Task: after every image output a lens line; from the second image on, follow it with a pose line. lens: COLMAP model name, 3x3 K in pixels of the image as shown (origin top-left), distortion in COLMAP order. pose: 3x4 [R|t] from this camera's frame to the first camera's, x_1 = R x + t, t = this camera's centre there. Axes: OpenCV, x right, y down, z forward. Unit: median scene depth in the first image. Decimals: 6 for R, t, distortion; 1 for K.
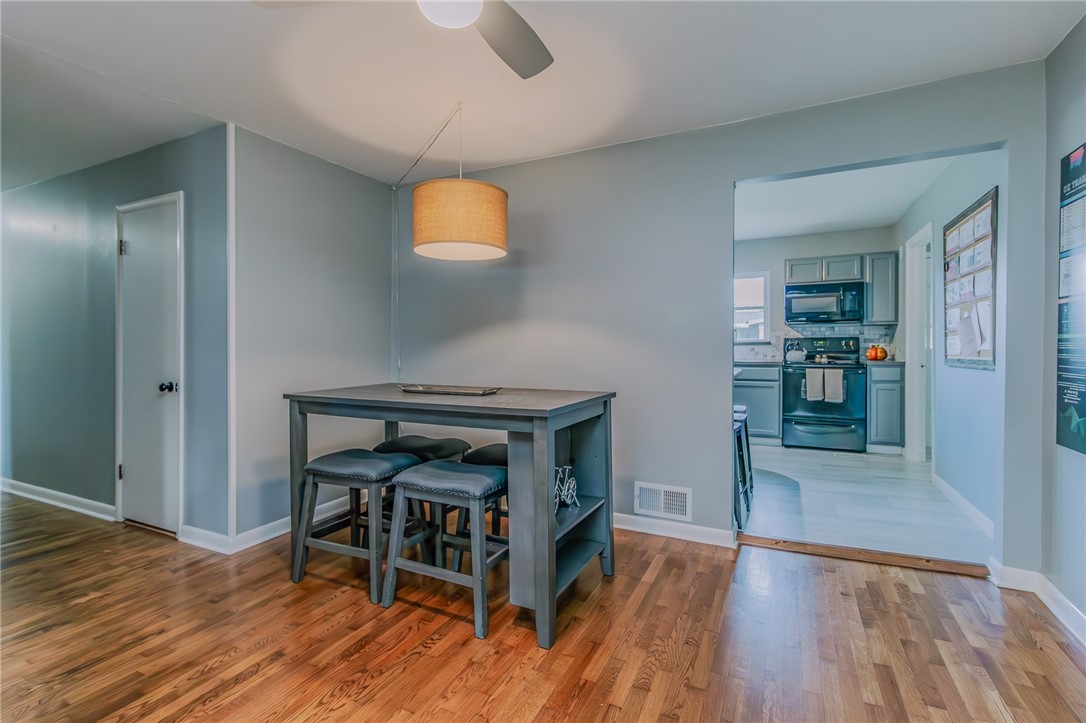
lens RADIAL K [[509.2, 0, 533.0], [0, 509.2, 347.8], [0, 0, 1]] dist [0.010138, -0.000911]
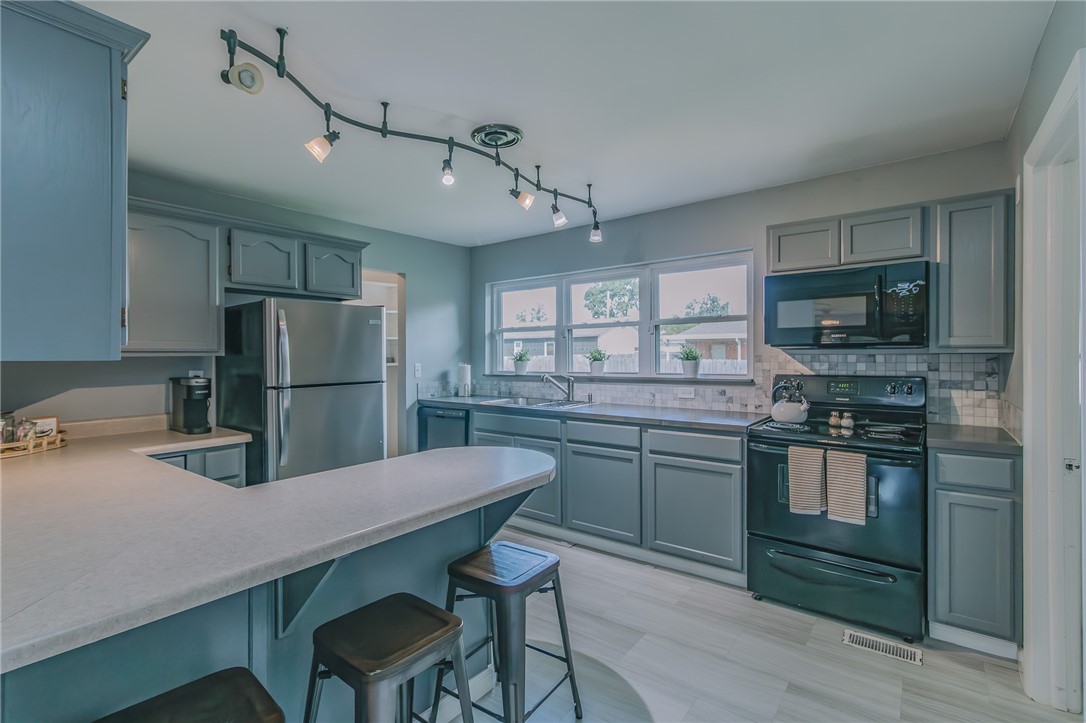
lens RADIAL K [[509.2, 0, 525.2], [0, 509.2, 356.2], [0, 0, 1]] dist [0.010138, -0.000911]
pose [[0.978361, 0.000151, -0.206905, 0.374334], [0.000072, 0.999999, 0.001072, -0.042259], [0.206905, -0.001064, 0.978360, 0.454988]]
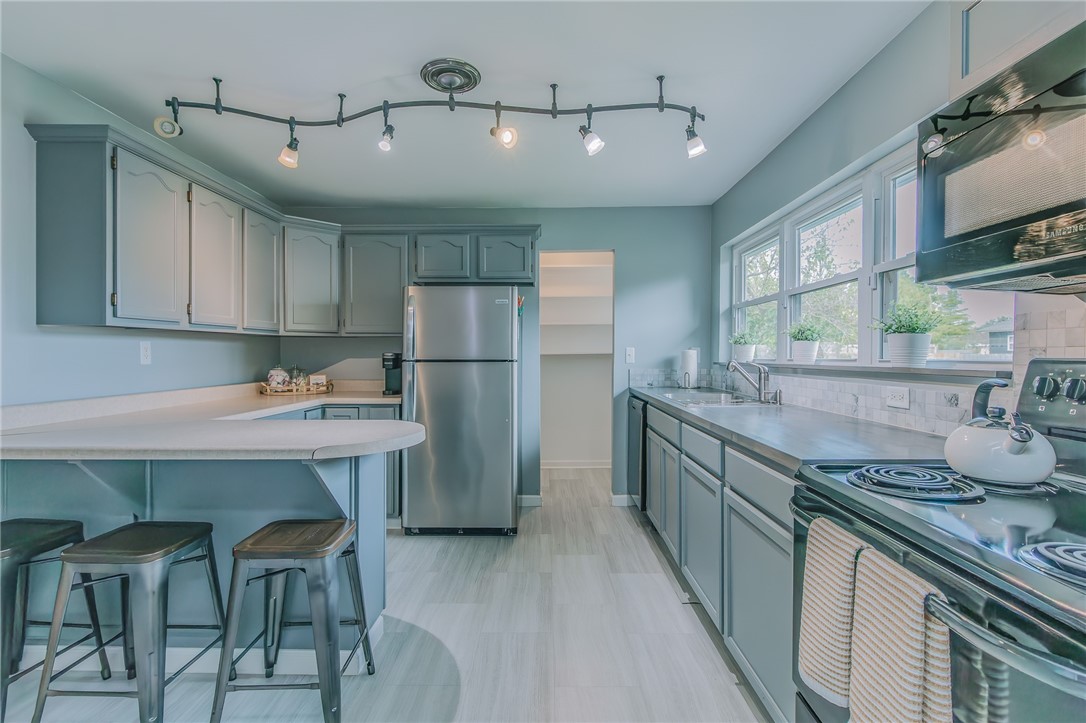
lens RADIAL K [[509.2, 0, 537.1], [0, 509.2, 355.2], [0, 0, 1]] dist [0.010138, -0.000911]
pose [[0.420572, 0.008613, -0.907218, 0.645899], [-0.009328, 0.999943, 0.005170, -0.021236], [0.907211, 0.006288, 0.420629, 0.781785]]
